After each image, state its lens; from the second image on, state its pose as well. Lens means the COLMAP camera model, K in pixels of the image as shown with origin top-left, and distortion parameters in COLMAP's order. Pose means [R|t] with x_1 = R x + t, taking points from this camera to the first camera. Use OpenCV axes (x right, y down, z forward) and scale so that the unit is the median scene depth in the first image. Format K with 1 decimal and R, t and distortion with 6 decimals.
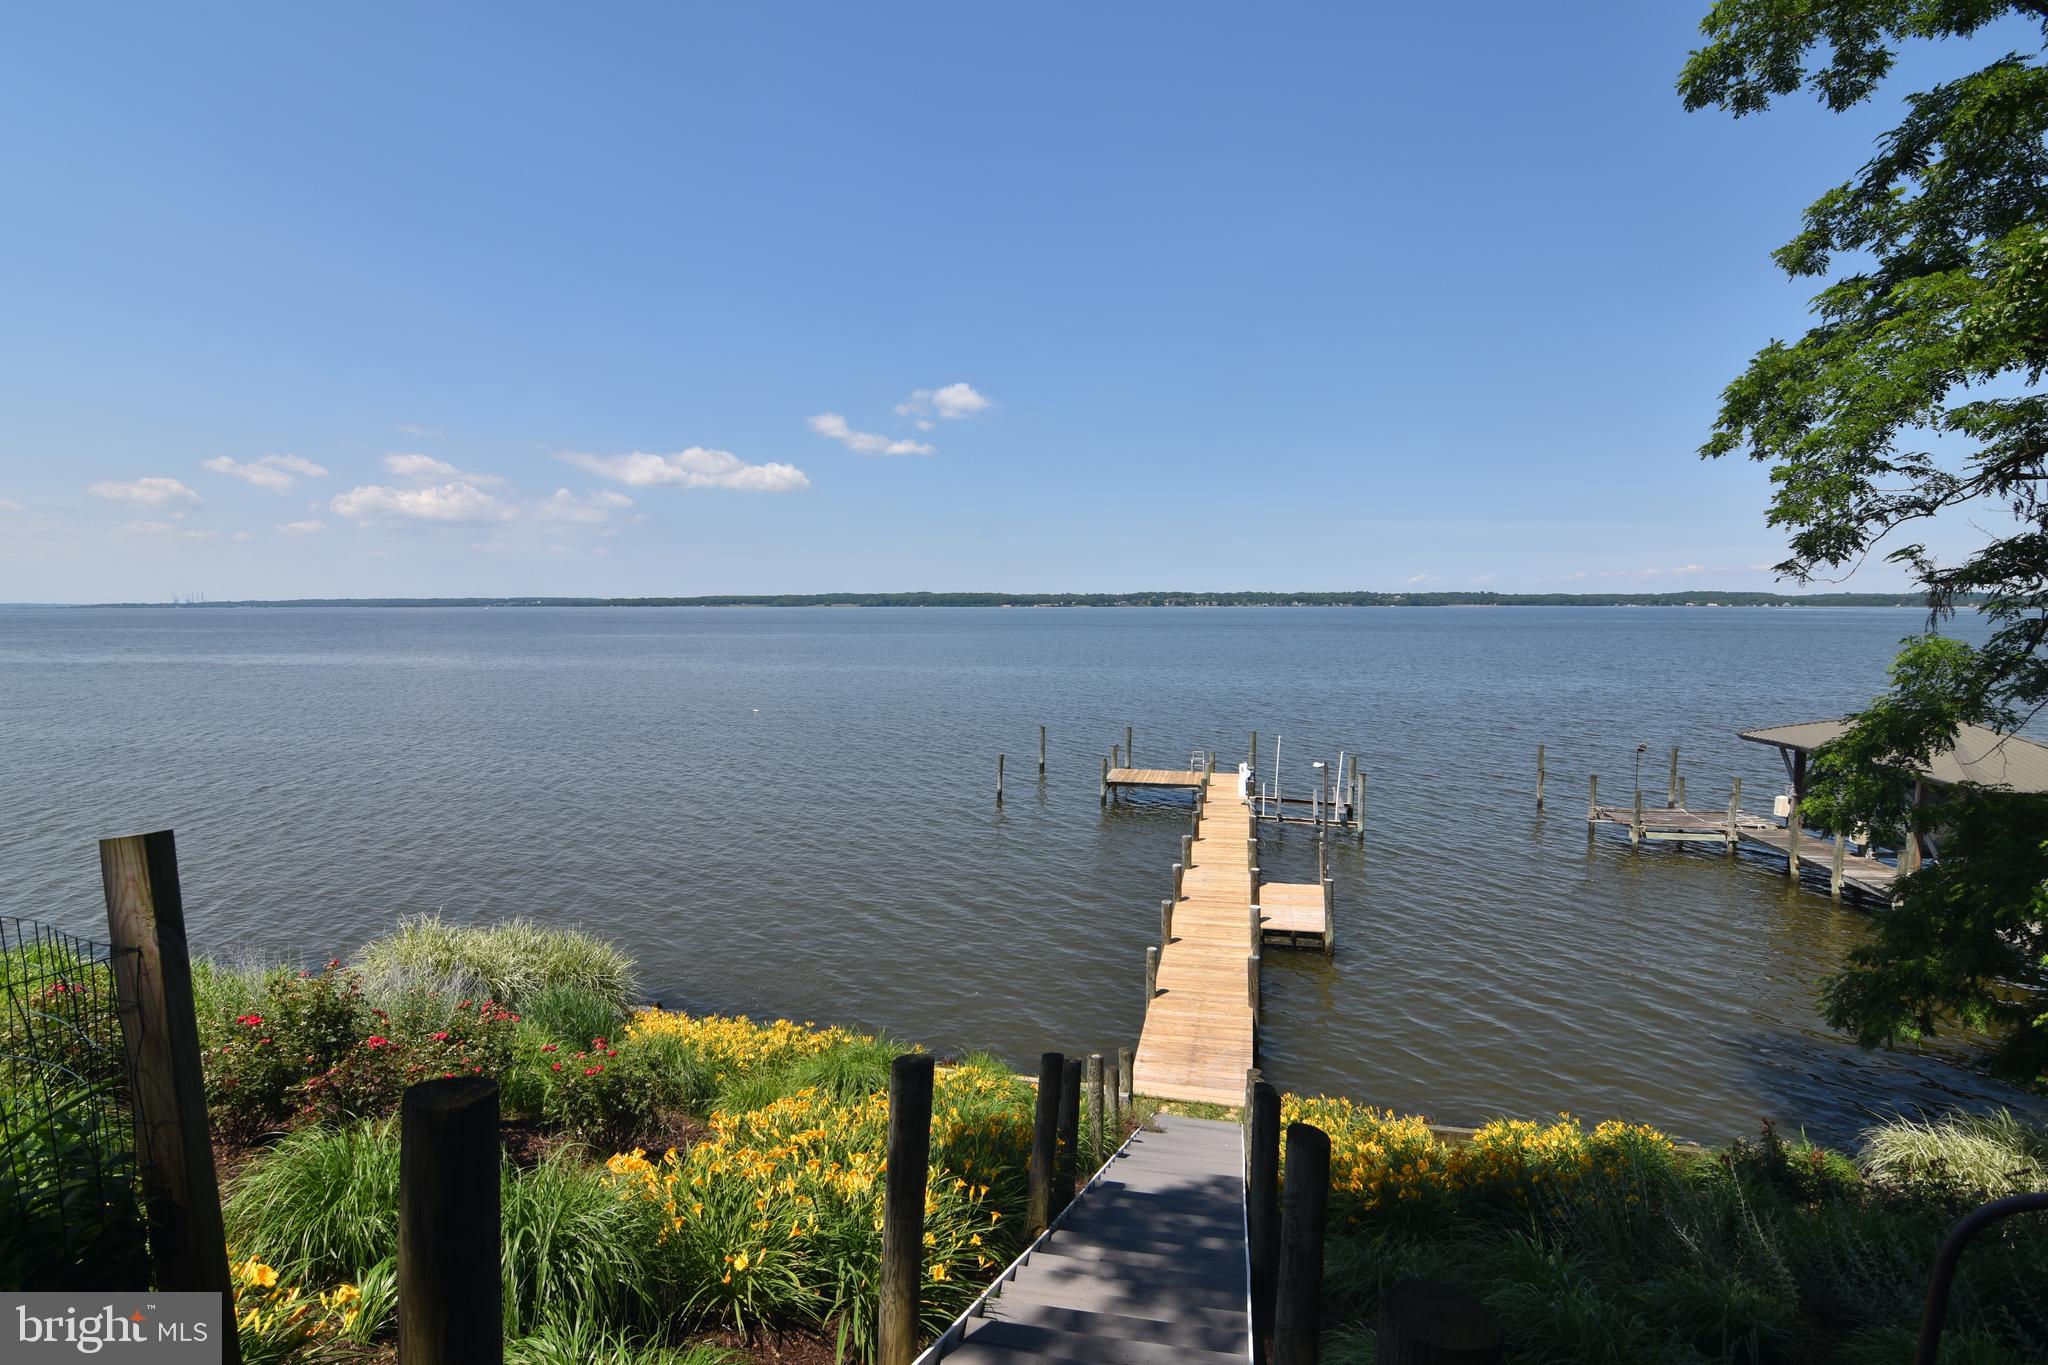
lens RADIAL K [[986.2, 0, 1030.1], [0, 986.2, 685.9], [0, 0, 1]] dist [-0.009003, -0.009700]
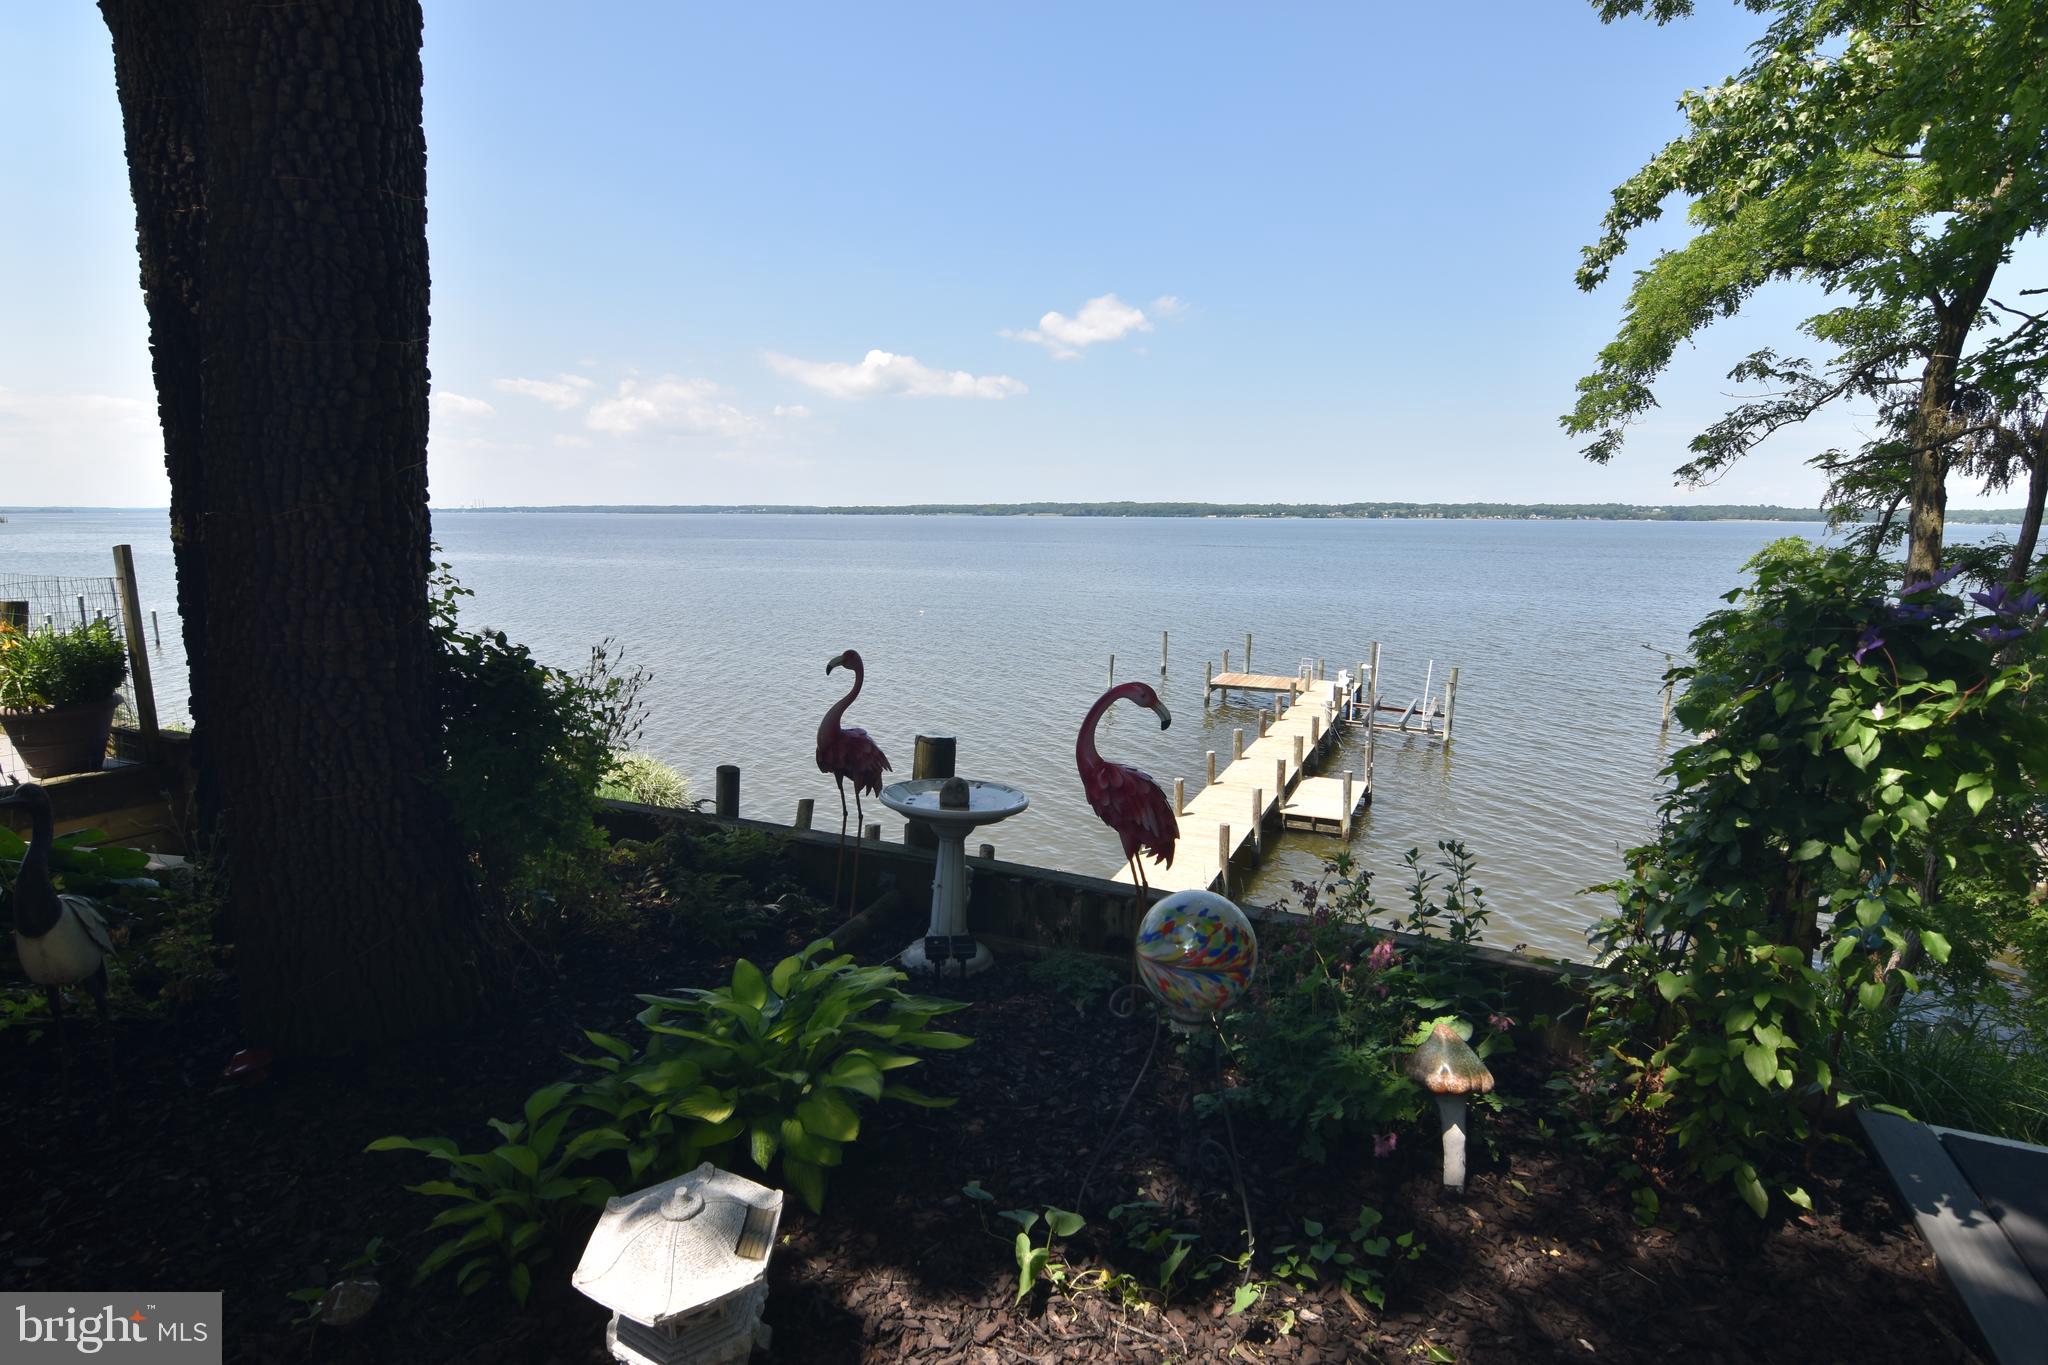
lens RADIAL K [[990.4, 0, 1030.6], [0, 990.4, 682.8], [0, 0, 1]] dist [-0.004367, -0.012499]
pose [[0.979496, 0.040242, -0.197402, 0.427189], [-0.023148, 0.995838, 0.088153, 0.036991], [0.200128, -0.081776, 0.976351, -0.258802]]
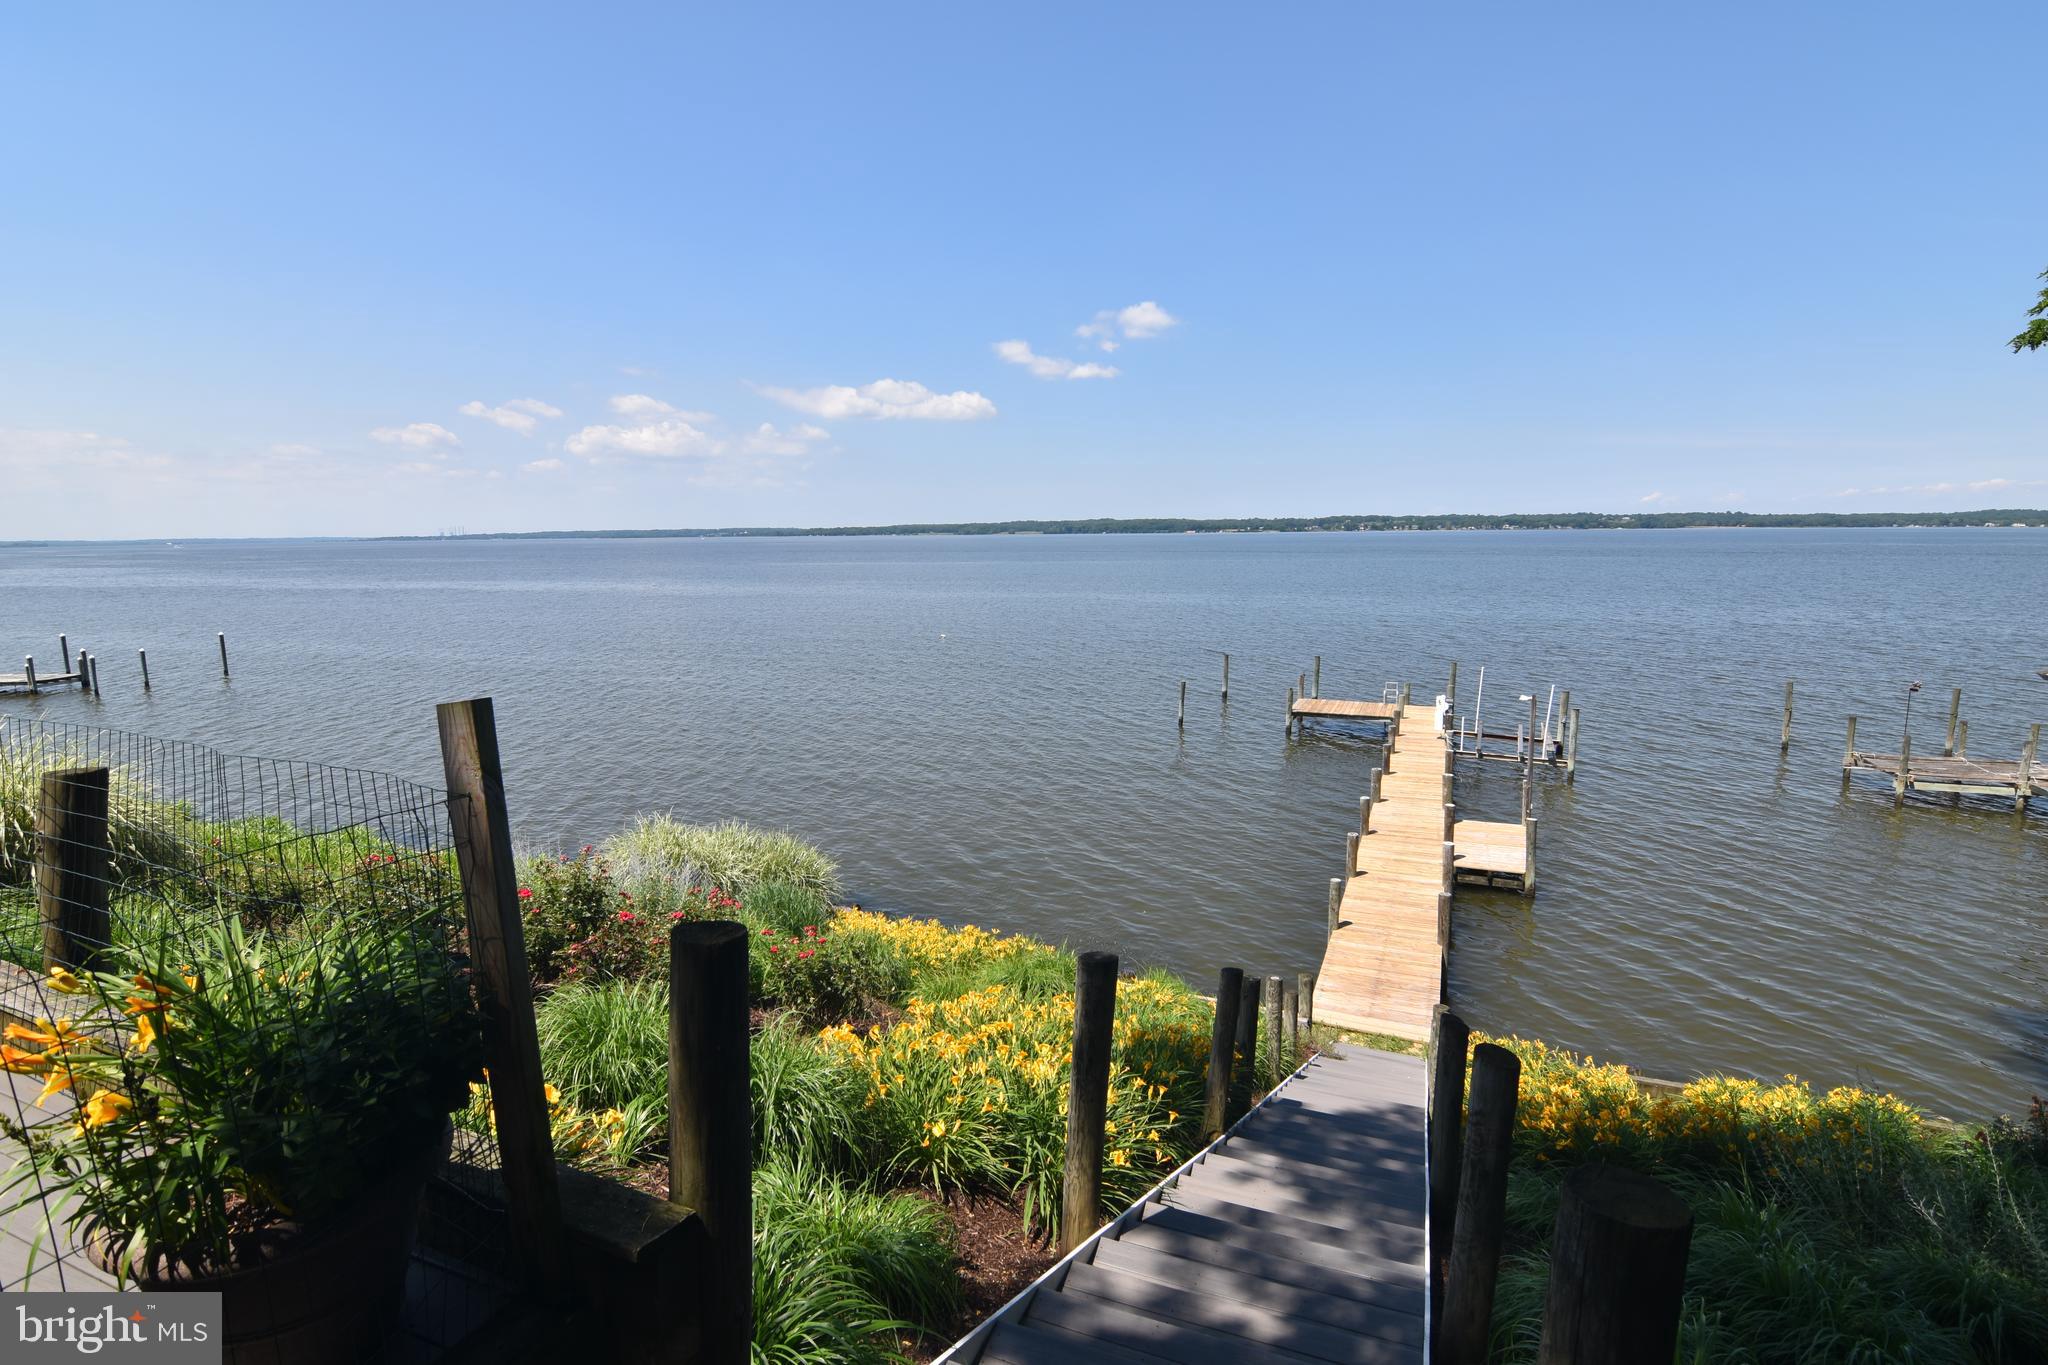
lens RADIAL K [[986.2, 0, 1030.1], [0, 986.2, 685.9], [0, 0, 1]] dist [-0.009003, -0.009700]
pose [[0.983110, 0.019121, -0.182015, -0.002020], [-0.005730, 0.997255, 0.073815, 0.006227], [0.182927, -0.071526, 0.980521, -0.008979]]
